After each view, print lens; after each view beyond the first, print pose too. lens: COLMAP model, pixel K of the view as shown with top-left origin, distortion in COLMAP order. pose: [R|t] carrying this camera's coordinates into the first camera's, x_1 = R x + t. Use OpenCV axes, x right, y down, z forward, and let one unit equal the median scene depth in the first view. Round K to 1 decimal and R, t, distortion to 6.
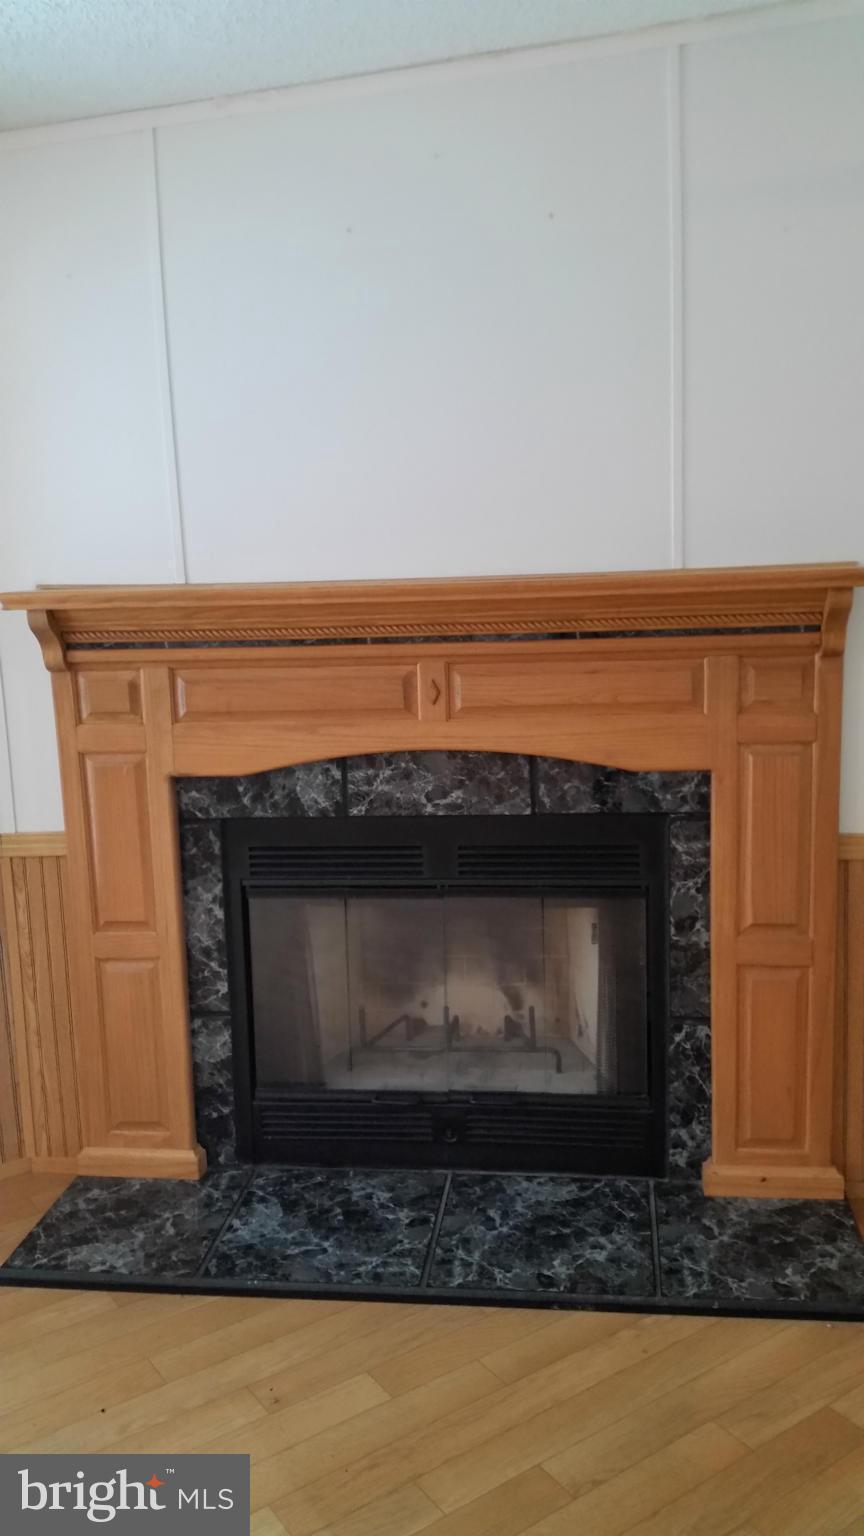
lens RADIAL K [[1229.6, 0, 432.0], [0, 1229.6, 768.0], [0, 0, 1]] dist [0.082088, 0.000442]
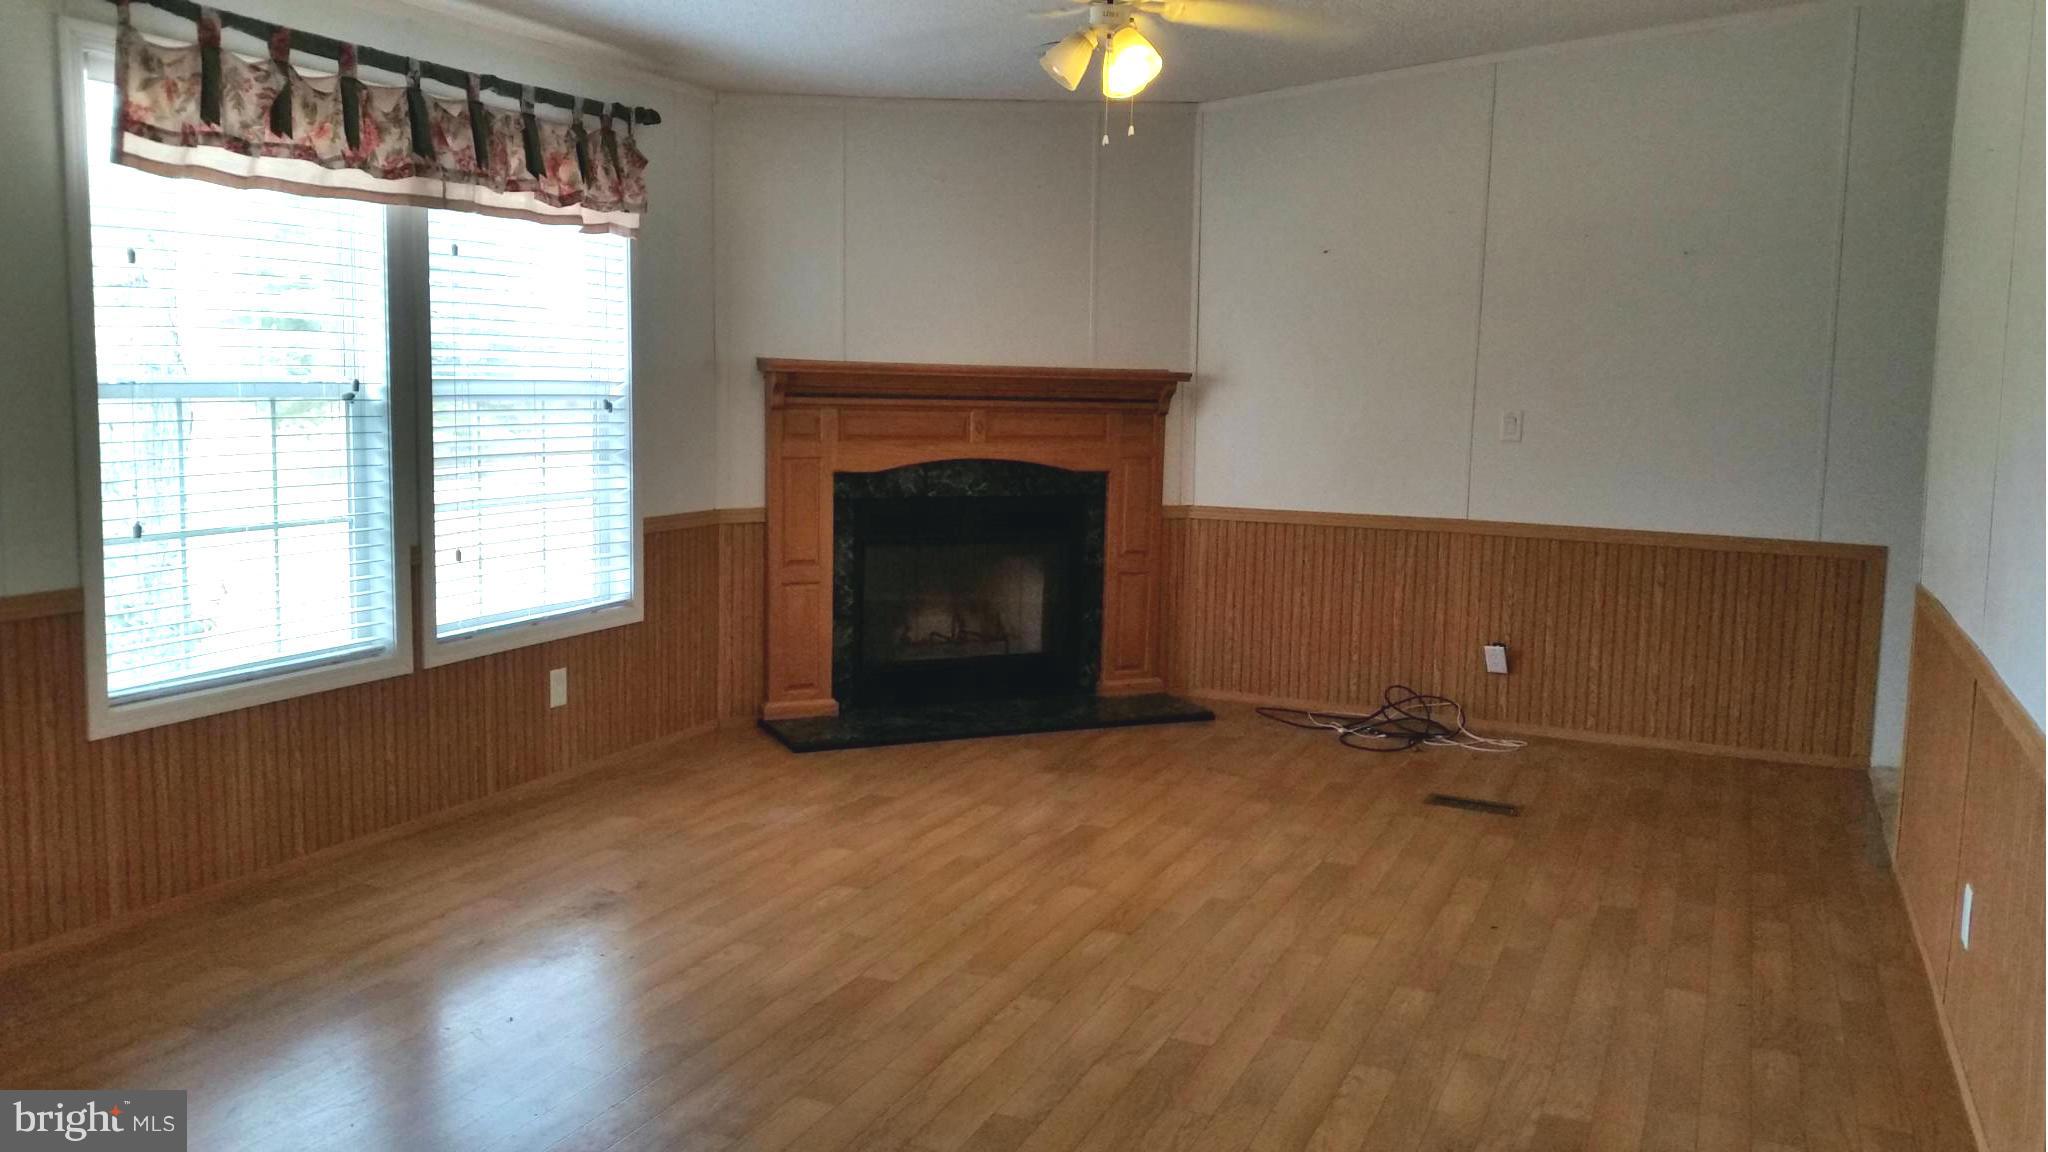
lens RADIAL K [[1658.3, 0, 1024.0], [0, 1658.3, 576.0], [0, 0, 1]] dist [-0.050541, -0.000152]
pose [[0.849606, -0.015489, 0.527191, -1.206523], [0.028155, 0.999475, -0.016008, 0.194683], [-0.526666, 0.028444, 0.849596, -1.086294]]
